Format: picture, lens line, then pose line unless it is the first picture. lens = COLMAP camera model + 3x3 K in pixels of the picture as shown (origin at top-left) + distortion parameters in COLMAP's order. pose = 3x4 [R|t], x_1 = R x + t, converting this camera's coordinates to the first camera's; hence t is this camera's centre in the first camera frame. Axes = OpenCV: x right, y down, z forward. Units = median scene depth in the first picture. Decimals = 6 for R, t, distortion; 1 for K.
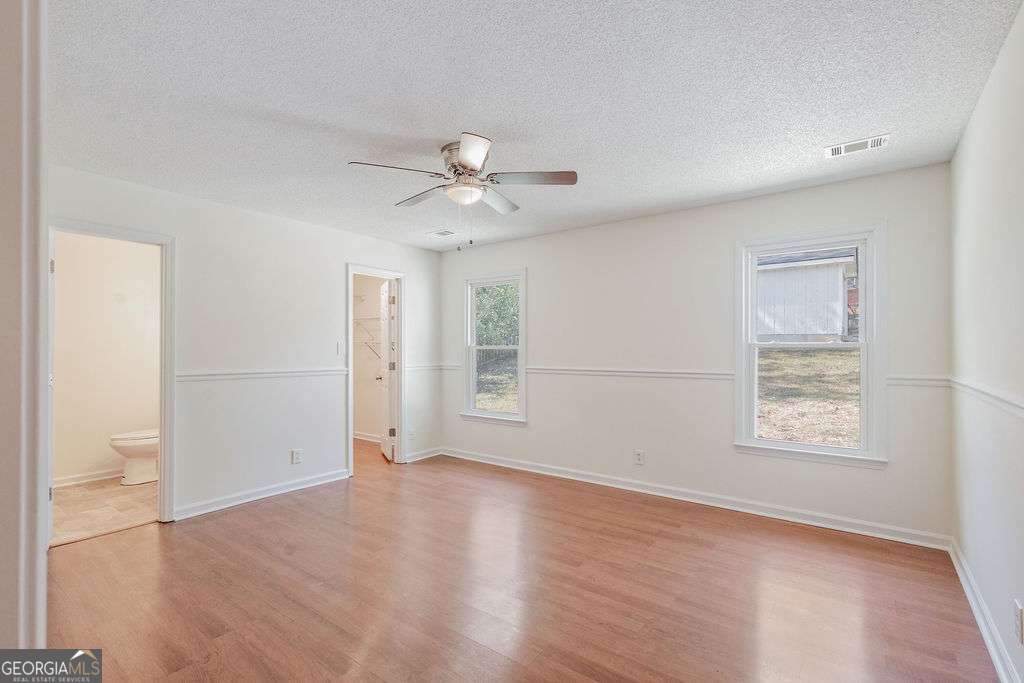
lens RADIAL K [[475.7, 0, 510.3], [0, 475.7, 344.6], [0, 0, 1]] dist [0.006248, 0.000463]
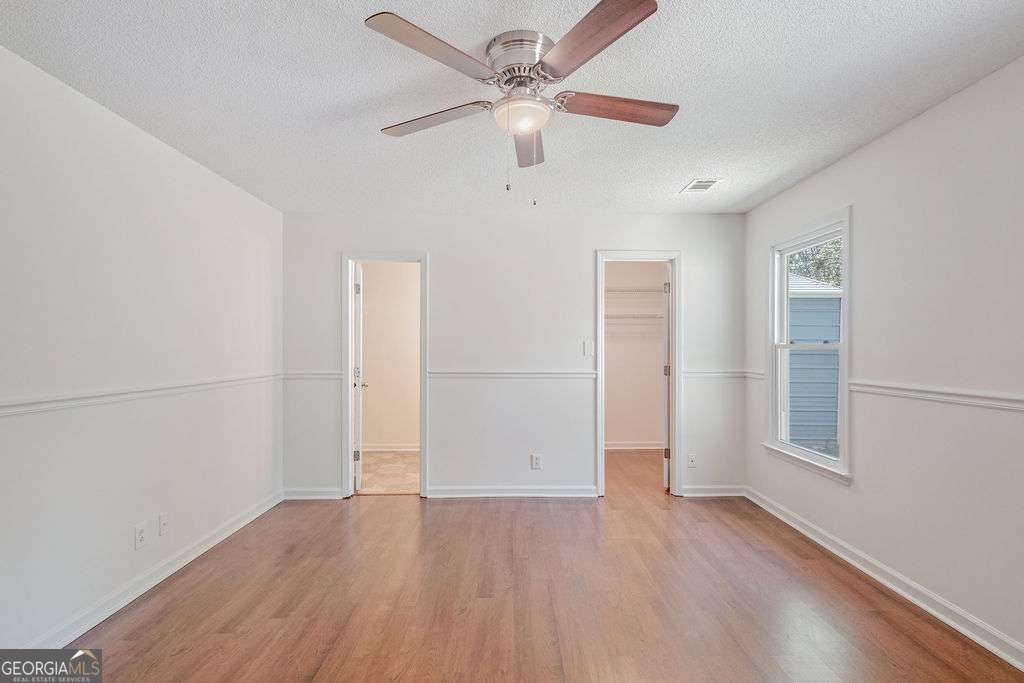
lens RADIAL K [[475.7, 0, 511.9], [0, 475.7, 347.3], [0, 0, 1]] dist [0.006248, 0.000463]
pose [[0.606483, -0.003188, -0.795090, 0.257065], [0.008501, 0.999961, 0.002475, 0.002272], [0.795051, -0.008260, 0.606486, 0.350190]]
